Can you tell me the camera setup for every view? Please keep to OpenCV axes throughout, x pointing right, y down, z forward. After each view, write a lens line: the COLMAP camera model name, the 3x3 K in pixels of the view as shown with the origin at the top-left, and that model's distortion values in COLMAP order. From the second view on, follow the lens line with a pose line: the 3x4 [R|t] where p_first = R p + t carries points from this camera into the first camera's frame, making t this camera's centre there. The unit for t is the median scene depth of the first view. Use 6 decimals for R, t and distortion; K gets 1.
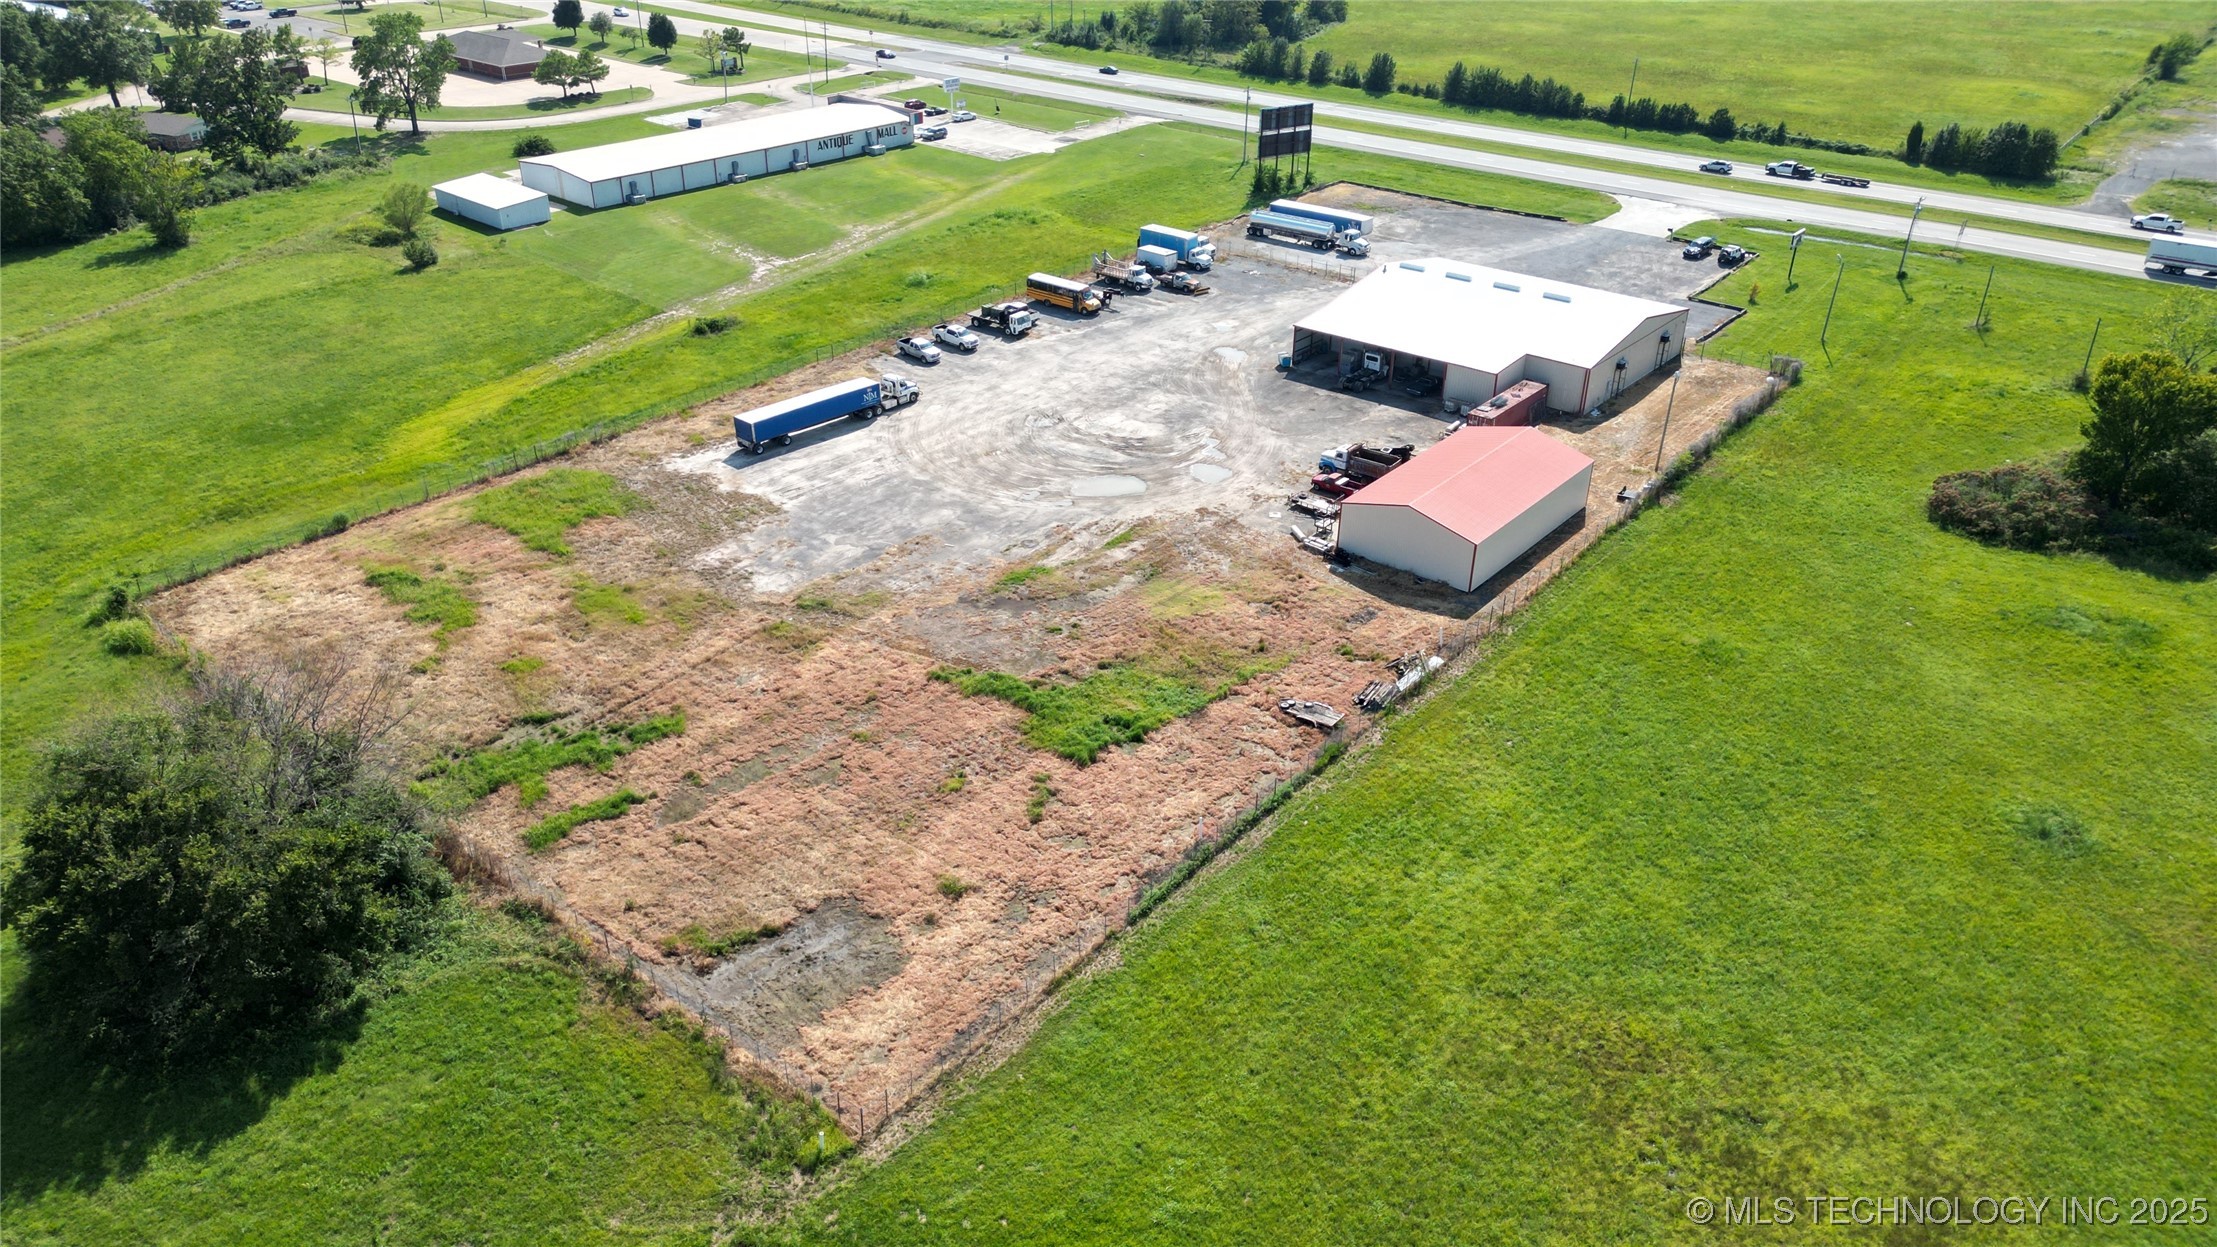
lens RADIAL K [[1550.3, 0, 1119.5], [0, 1550.3, 615.5], [0, 0, 1]] dist [0.084278, -0.087383]
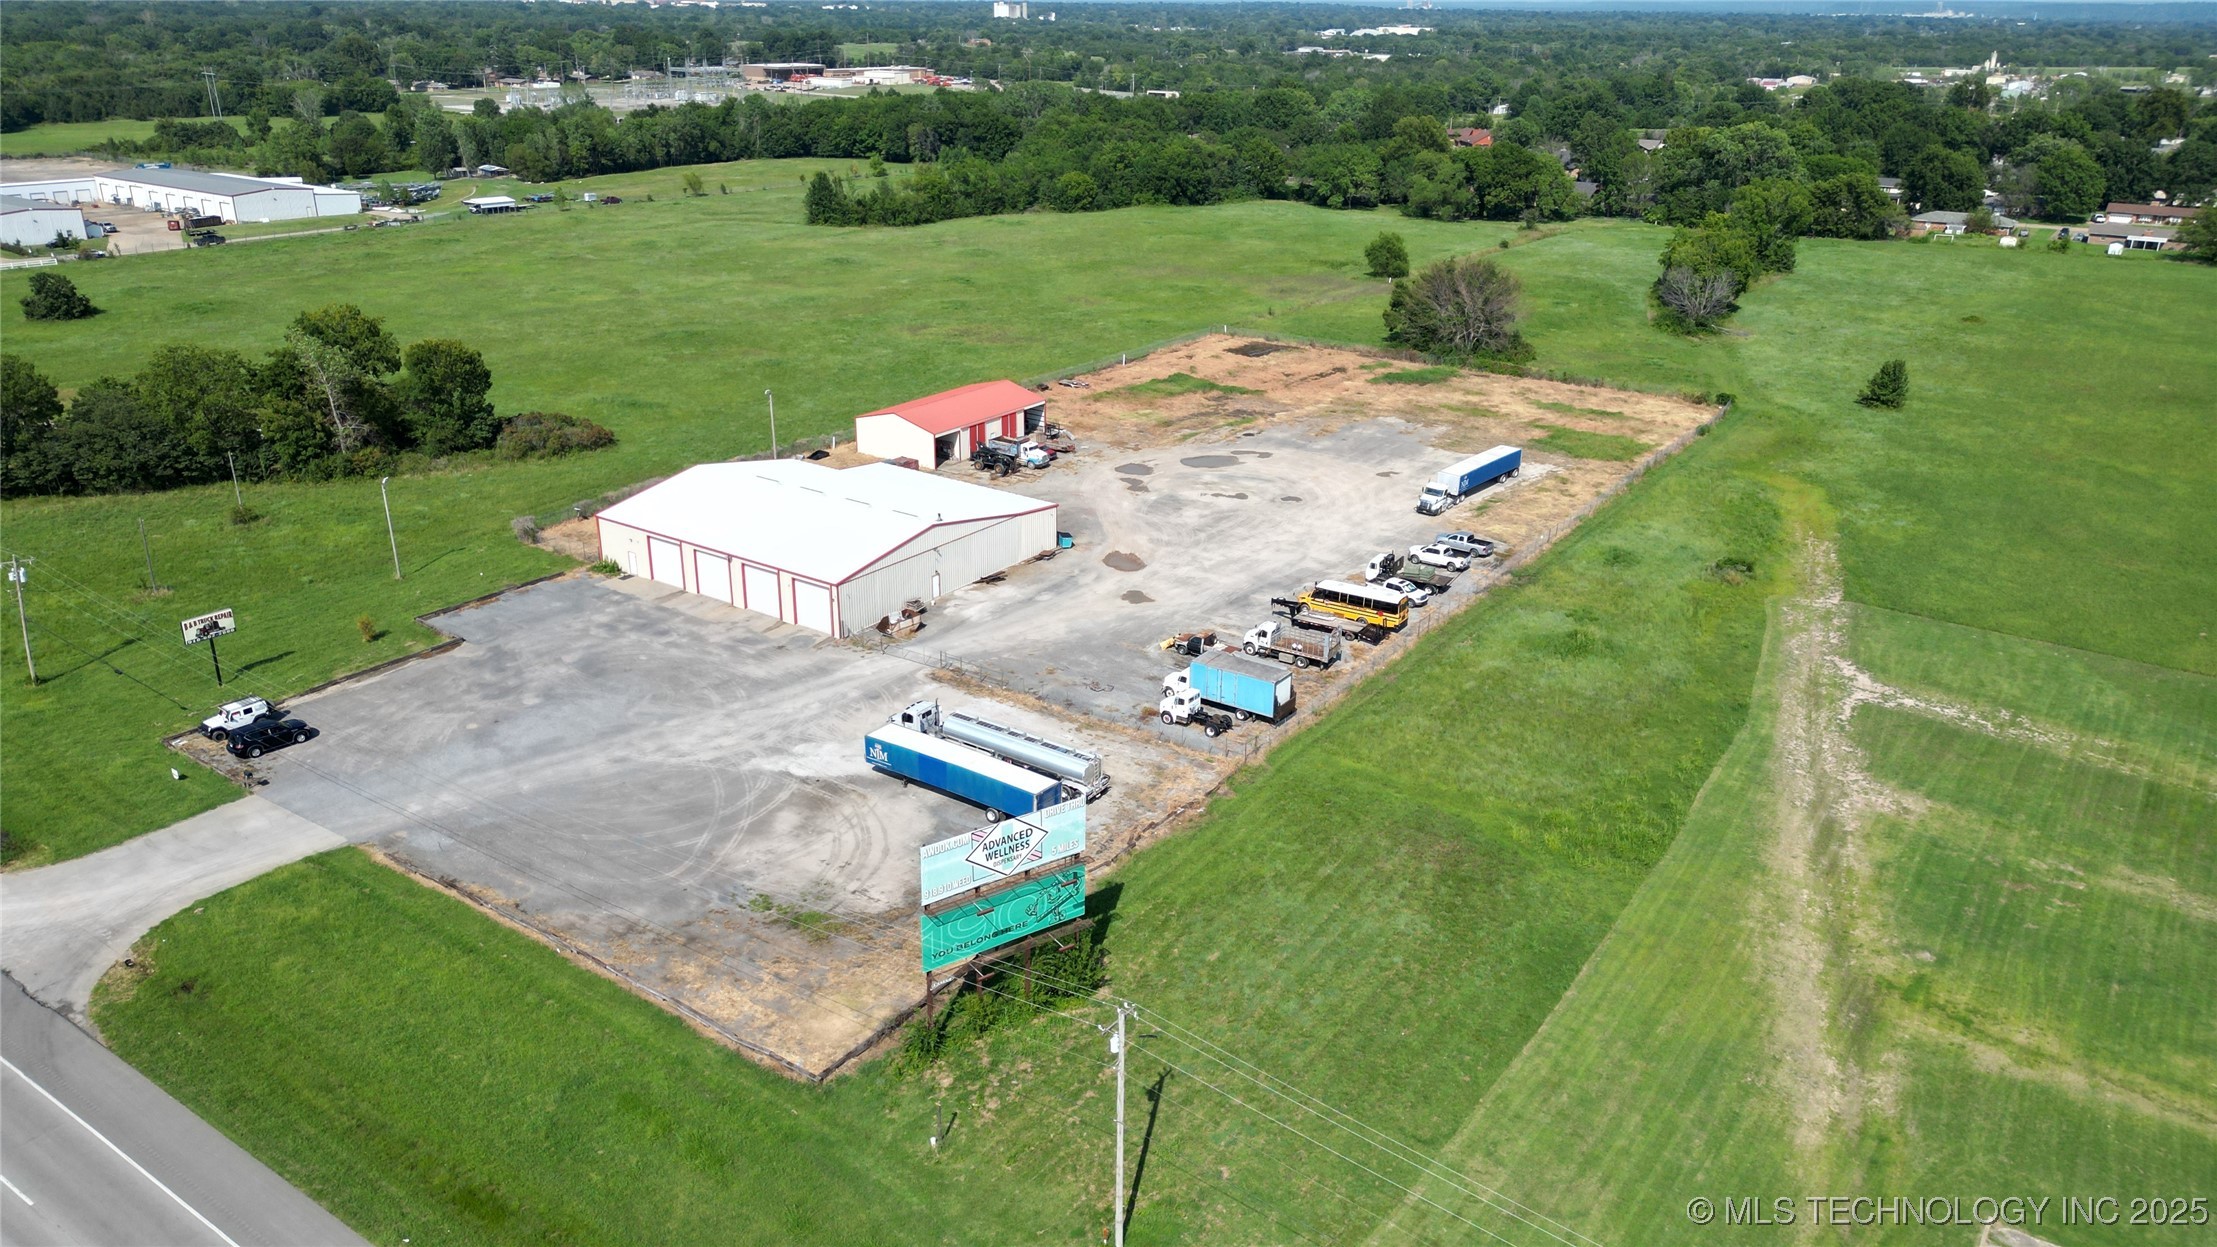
lens RADIAL K [[1550.3, 0, 1119.5], [0, 1550.3, 615.5], [0, 0, 1]] dist [0.084278, -0.087383]
pose [[-0.996776, 0.007382, -0.079900, 0.158000], [-0.056830, 0.638017, 0.767923, -0.905947], [0.056646, 0.769987, -0.635540, 1.739051]]
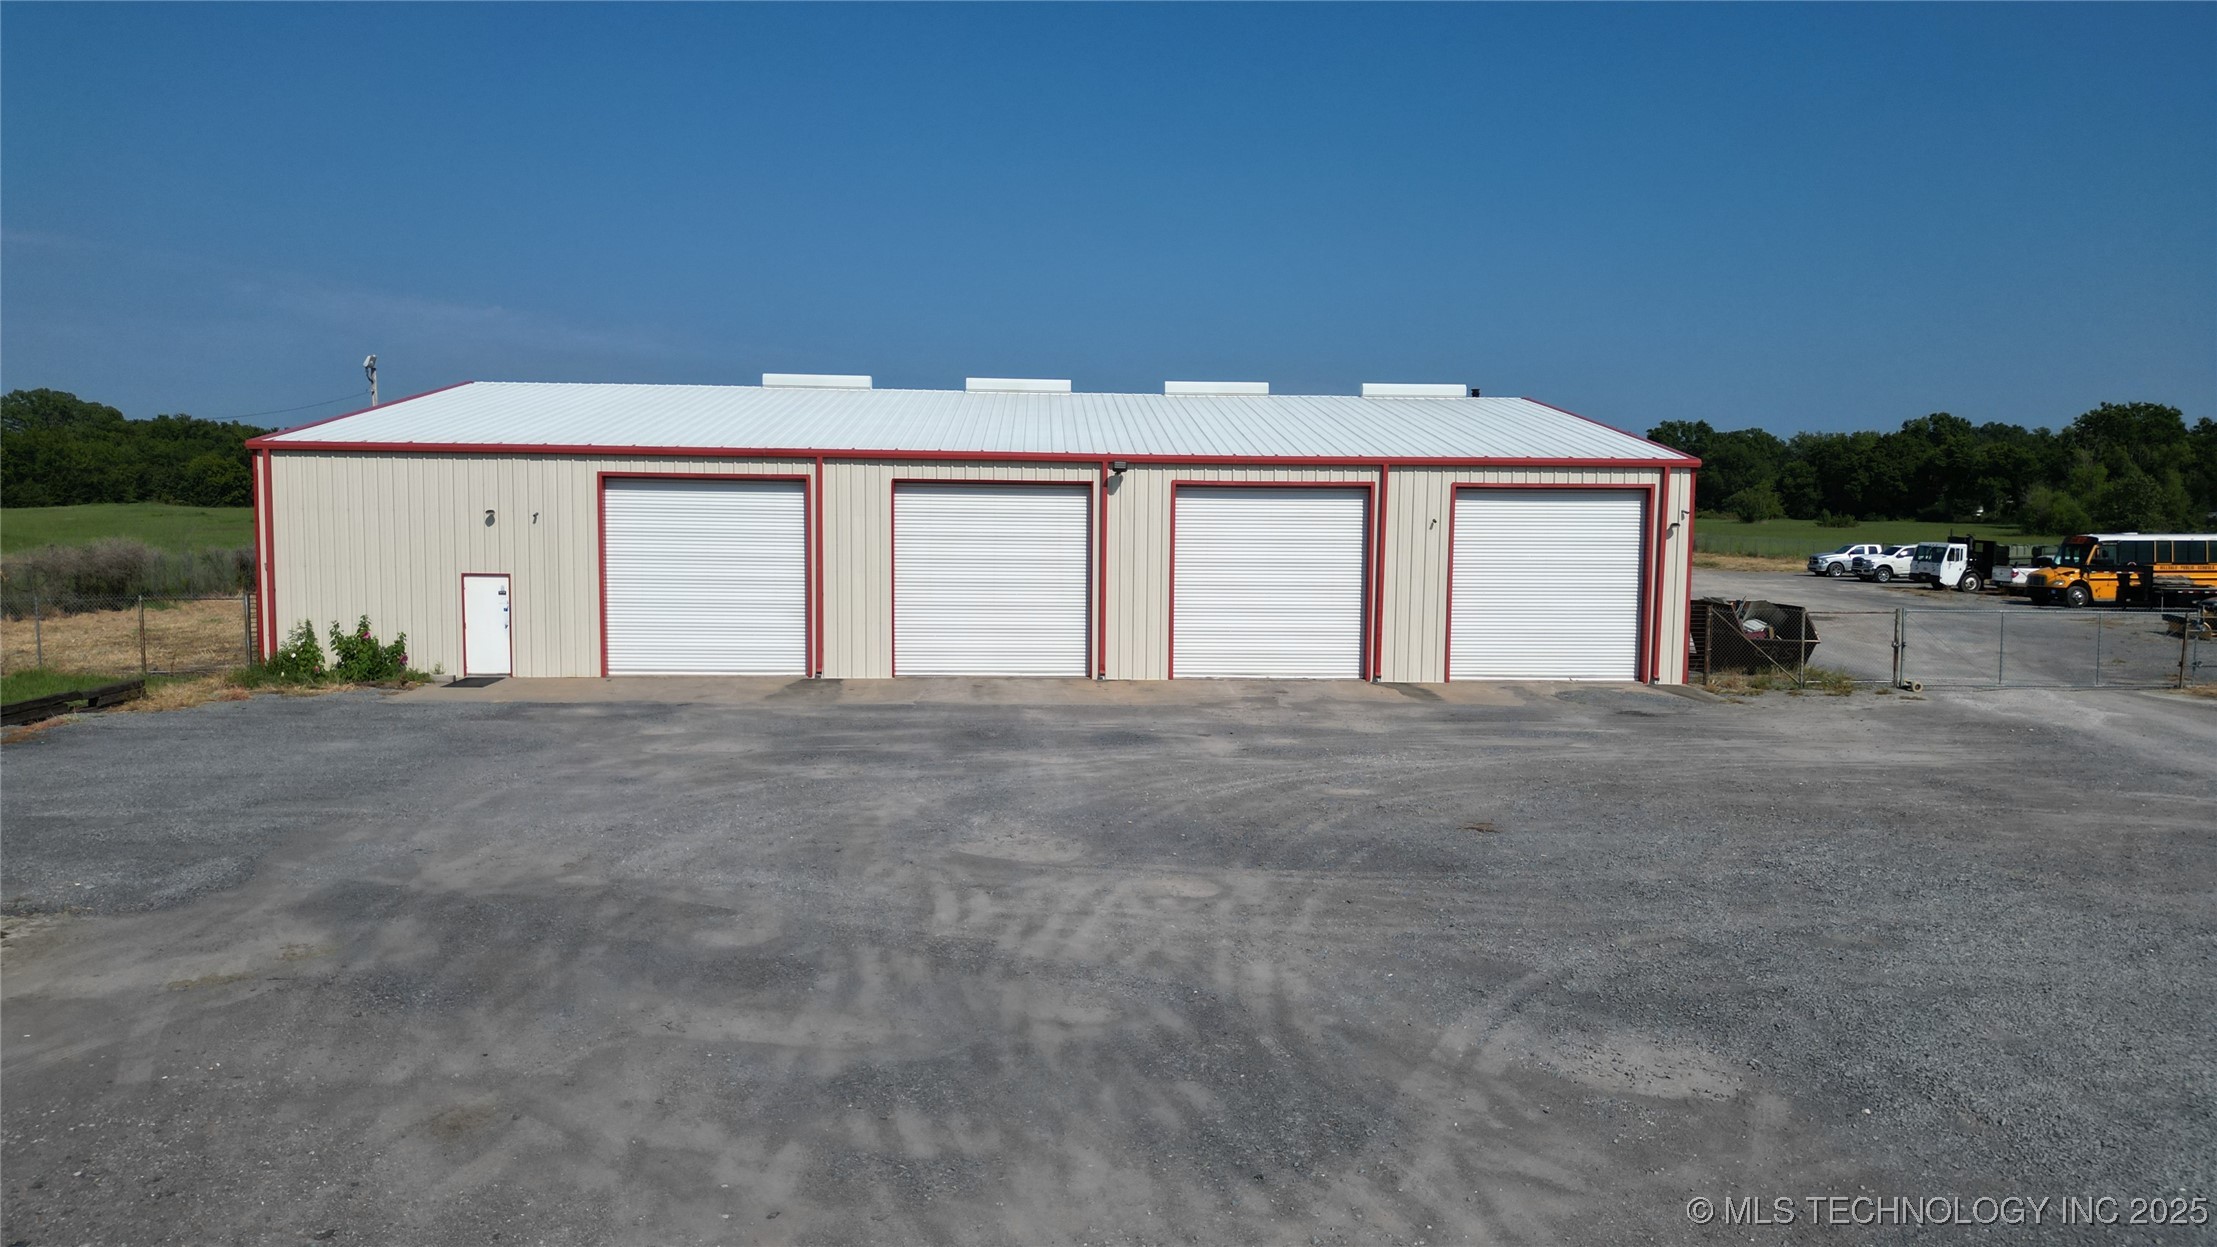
lens RADIAL K [[1550.3, 0, 1119.5], [0, 1550.3, 615.5], [0, 0, 1]] dist [0.084278, -0.087383]
pose [[-0.746065, 0.037780, -0.664800, 0.446456], [-0.335617, 0.840962, 0.424434, -0.322654], [0.575107, 0.539774, -0.614733, 1.293288]]
